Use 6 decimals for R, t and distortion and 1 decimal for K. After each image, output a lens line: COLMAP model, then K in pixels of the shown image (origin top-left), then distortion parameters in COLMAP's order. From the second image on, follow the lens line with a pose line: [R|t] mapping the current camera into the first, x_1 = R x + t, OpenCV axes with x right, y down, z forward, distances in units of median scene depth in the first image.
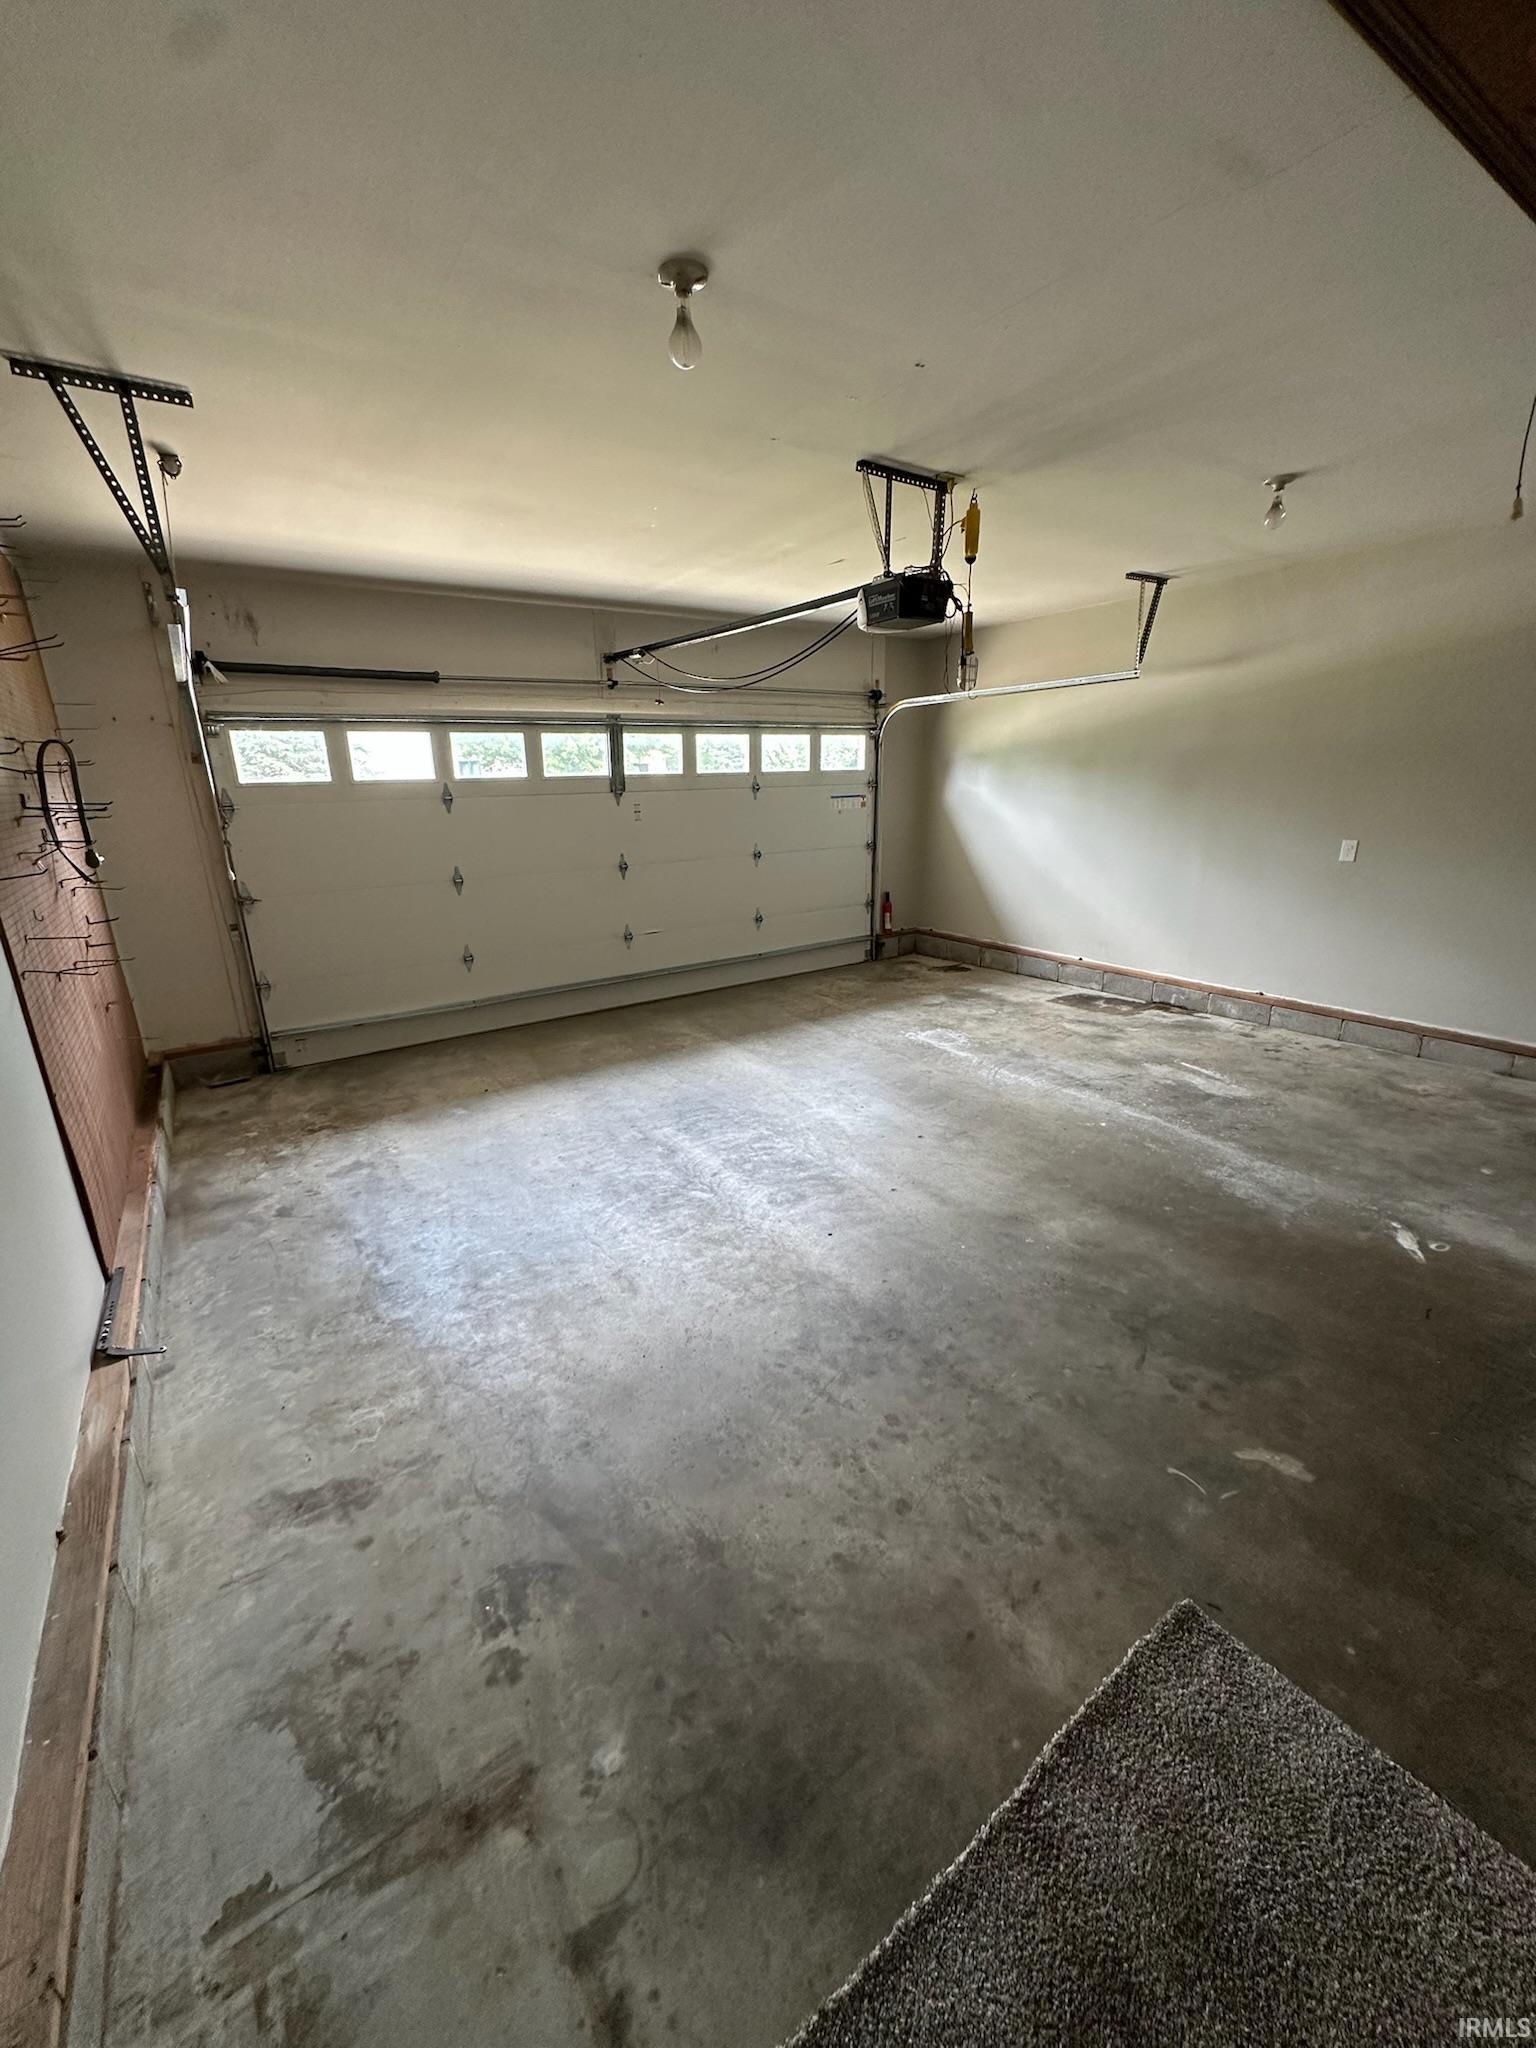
lens RADIAL K [[813.3, 0, 768.3], [0, 813.3, 1025.7], [0, 0, 1]] dist [-0.001532, 0.000814]
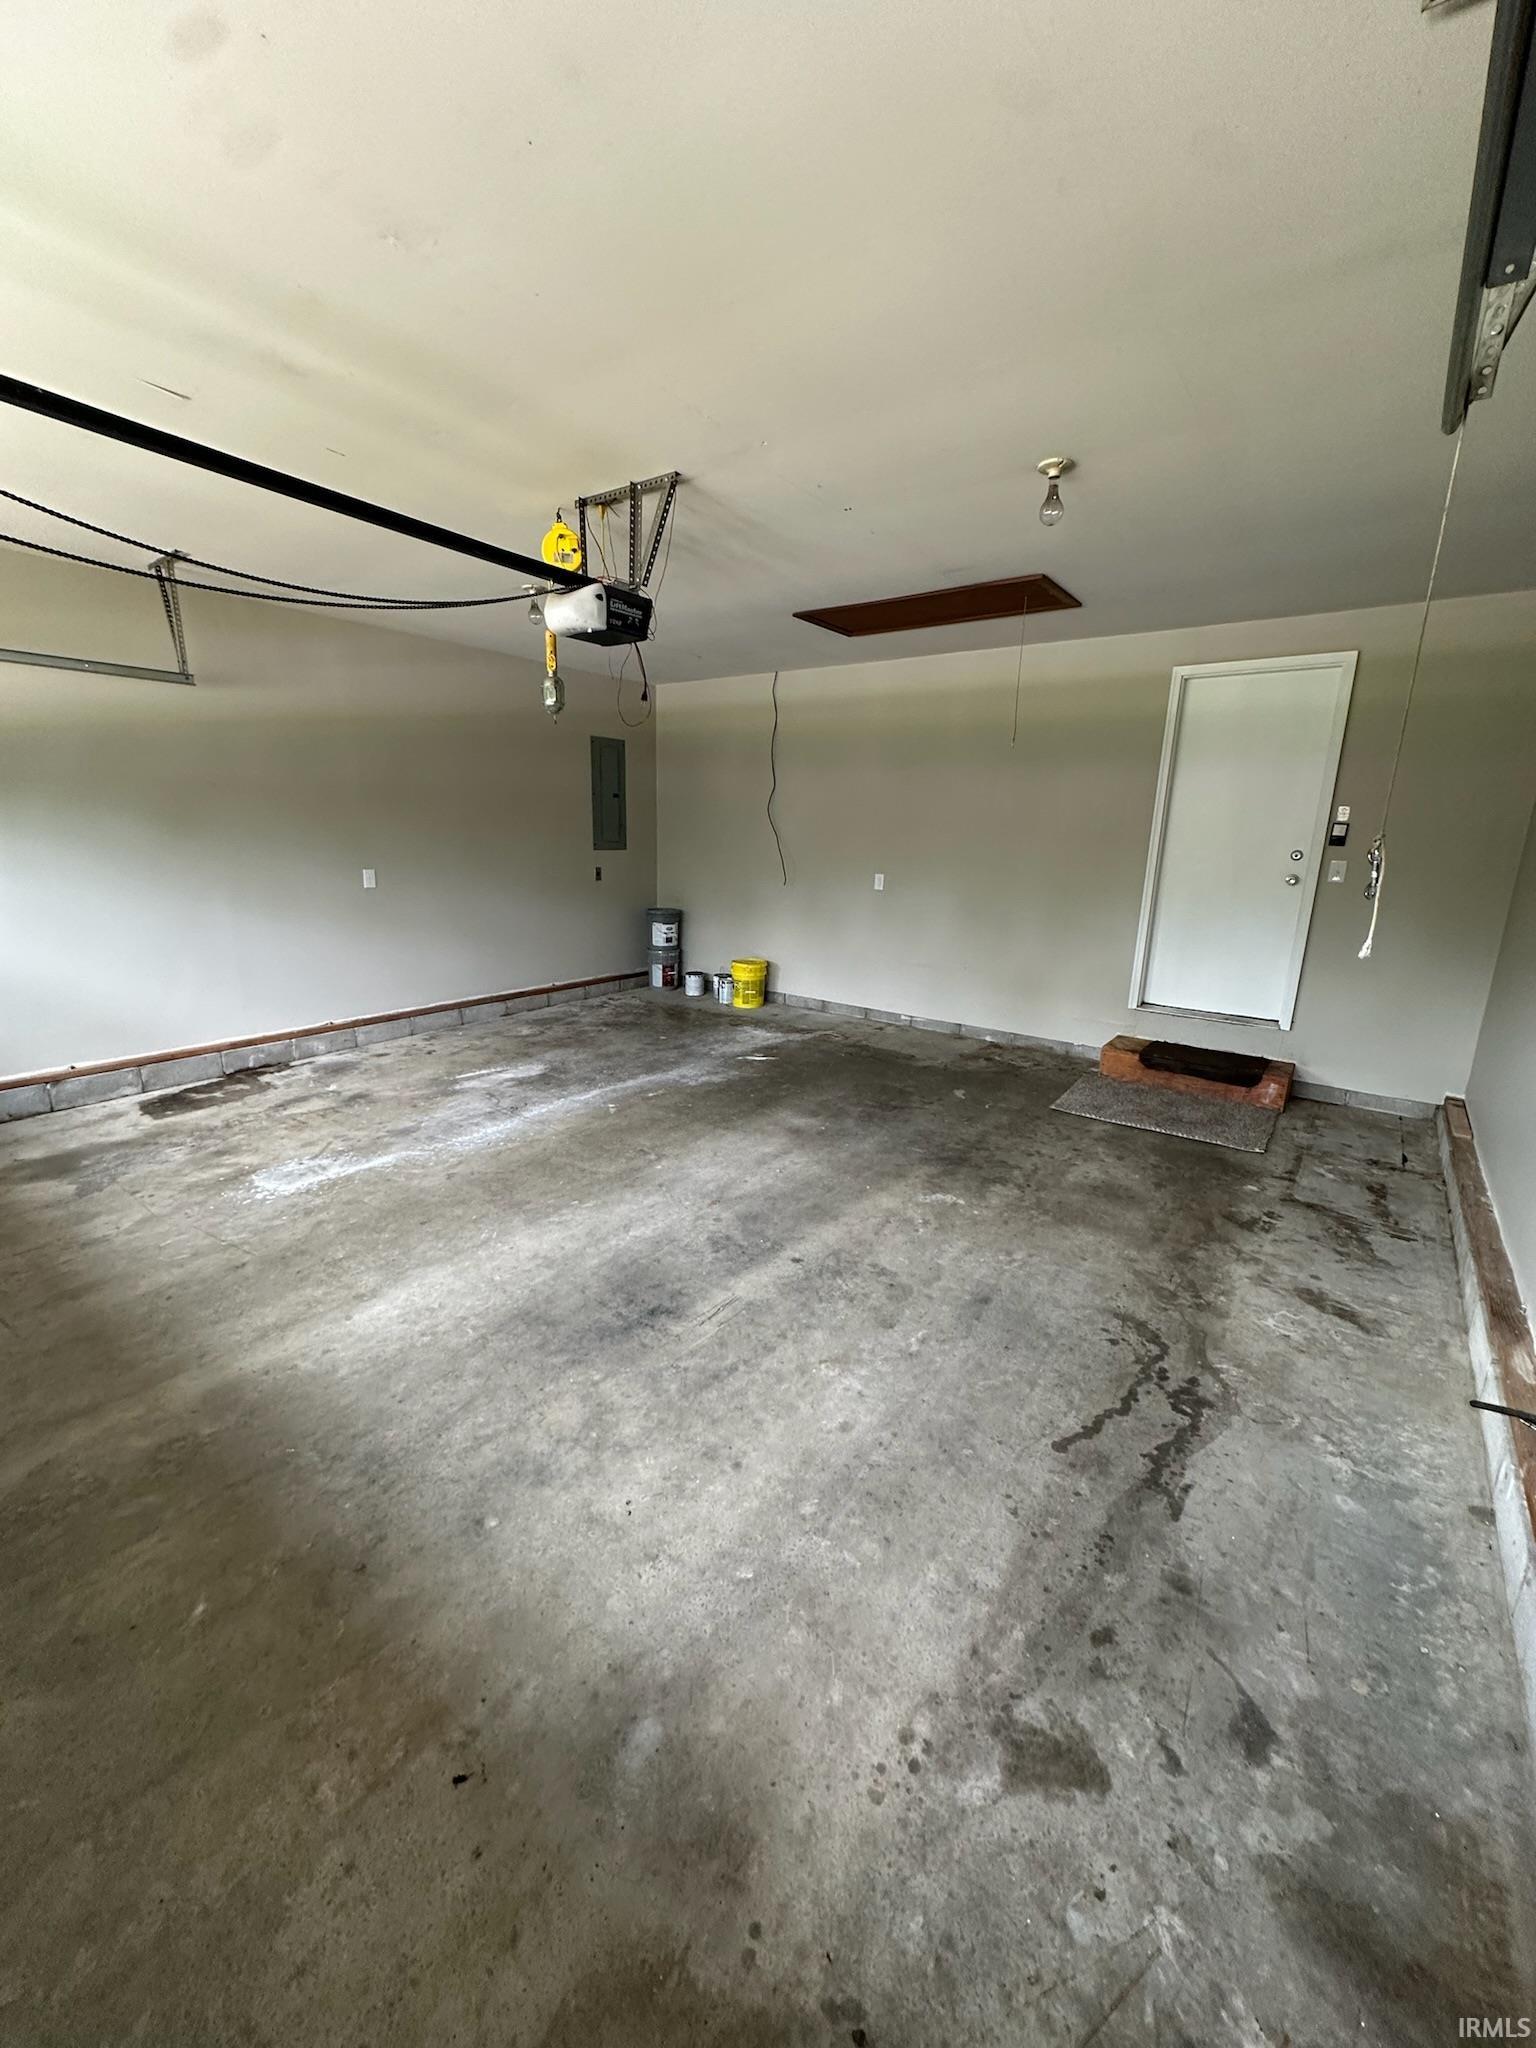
lens RADIAL K [[813.3, 0, 767.2], [0, 813.3, 1027.6], [0, 0, 1]] dist [-0.001532, 0.000814]
pose [[-0.329684, -0.212925, 0.919767, -0.579145], [0.261687, 0.915451, 0.305726, -0.227129], [-0.907099, 0.341484, -0.246090, 0.845528]]
